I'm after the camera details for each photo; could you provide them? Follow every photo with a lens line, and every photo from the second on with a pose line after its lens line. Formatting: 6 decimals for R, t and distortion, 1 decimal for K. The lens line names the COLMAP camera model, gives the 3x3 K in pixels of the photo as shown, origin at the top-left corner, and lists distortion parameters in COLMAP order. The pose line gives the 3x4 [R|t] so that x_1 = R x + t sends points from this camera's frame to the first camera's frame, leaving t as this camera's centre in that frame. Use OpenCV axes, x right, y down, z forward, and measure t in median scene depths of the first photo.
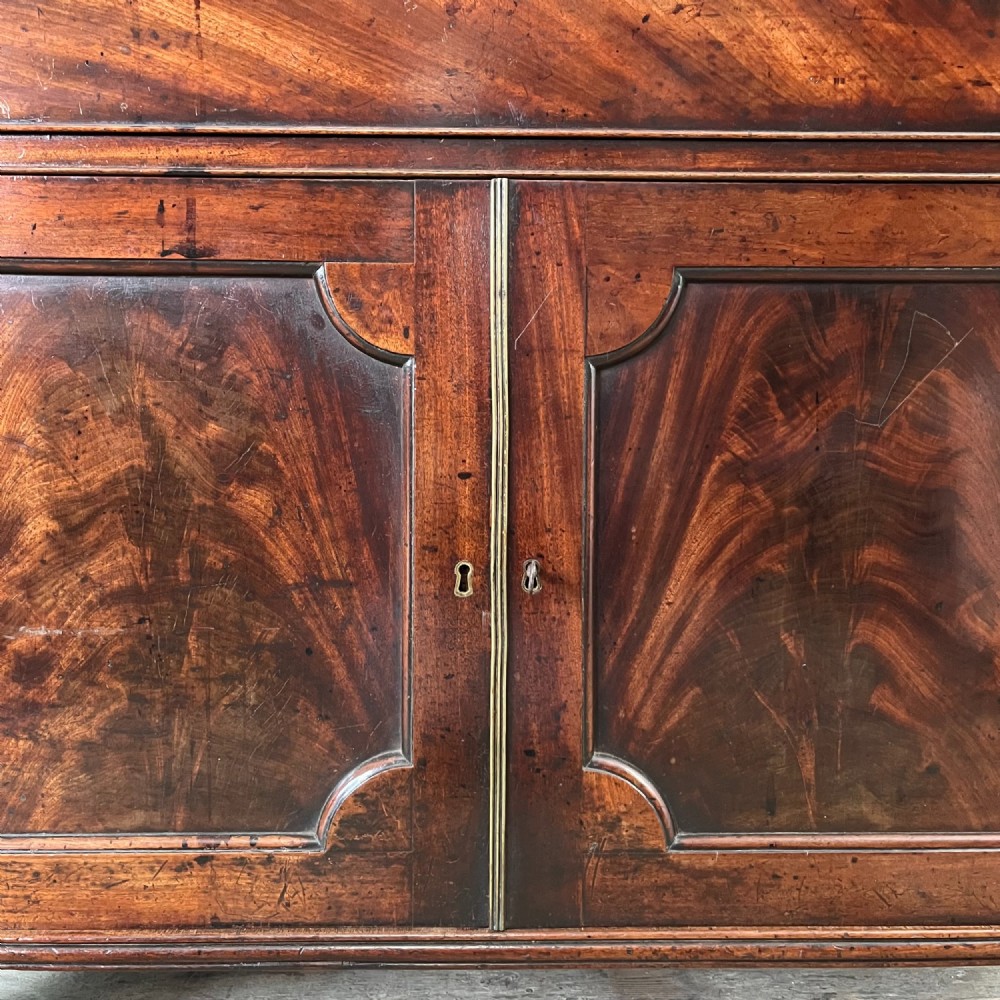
lens RADIAL K [[1021.3, 0, 496.4], [0, 1021.3, 498.4], [0, 0, 1]] dist [0.009654, 0.000000]
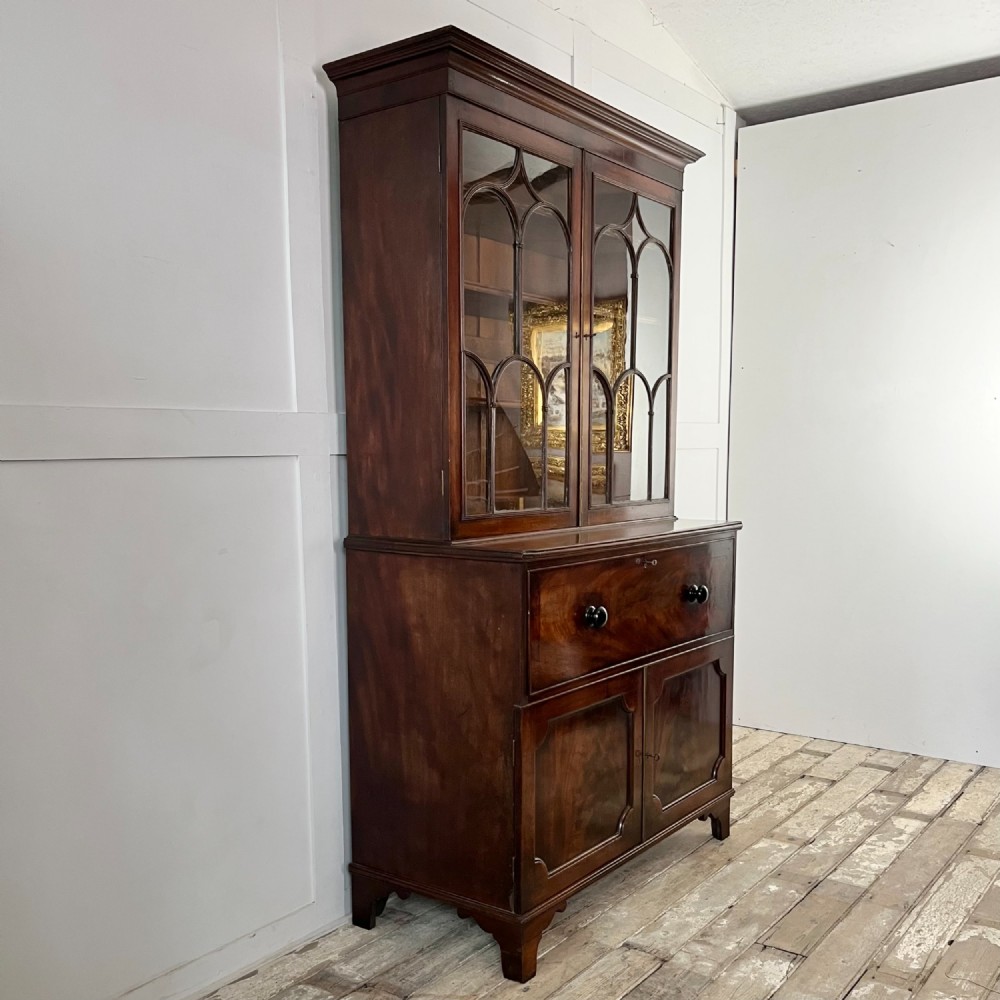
lens RADIAL K [[1021.3, 0, 485.9], [0, 1021.3, 595.4], [0, 0, 1]] dist [0.009654, 0.000000]
pose [[0.626031, -0.110001, 0.772001, -3.531591], [0.075213, 0.993902, 0.080628, -0.964022], [-0.776162, 0.007589, 0.630487, -1.132183]]
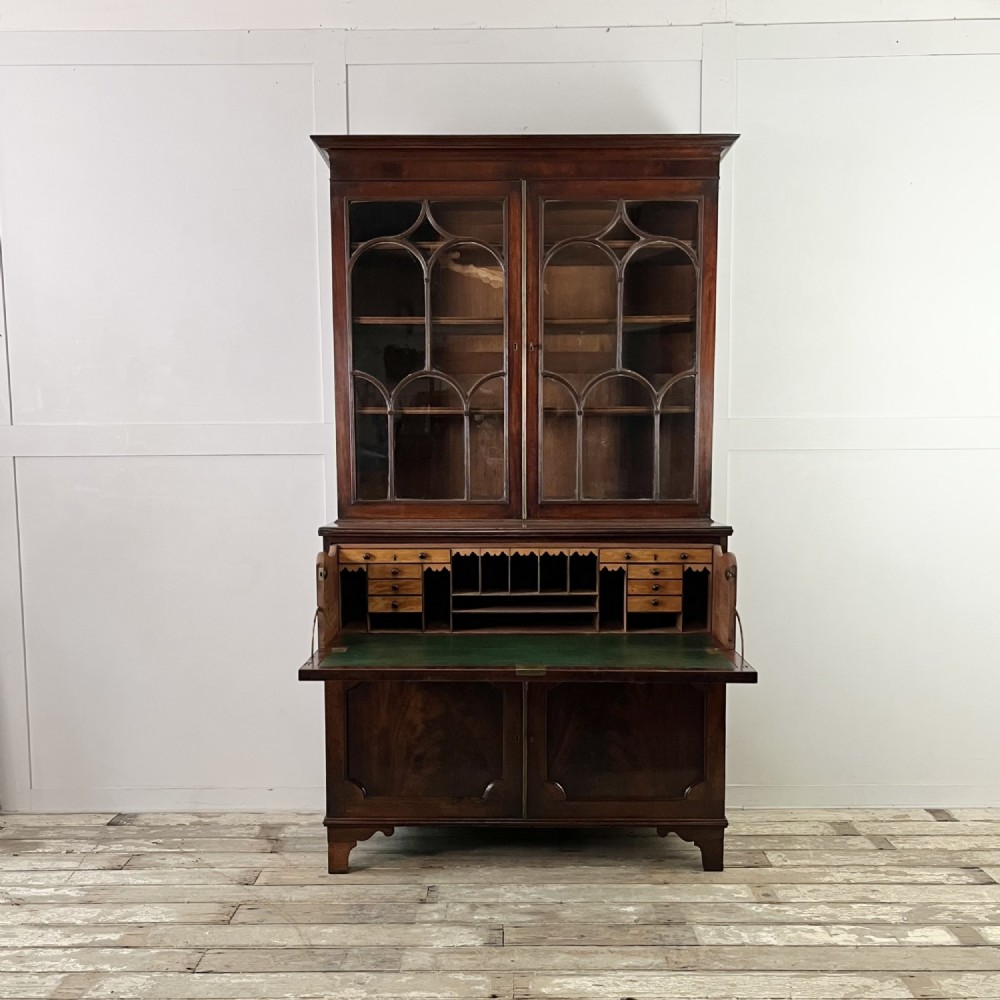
lens RADIAL K [[1021.3, 0, 496.9], [0, 1021.3, 572.8], [0, 0, 1]] dist [0.009654, 0.000000]
pose [[0.999491, -0.002116, -0.031838, 0.023101], [0.002344, 0.999972, 0.007127, -0.669730], [0.031822, -0.007198, 0.999468, -3.412625]]
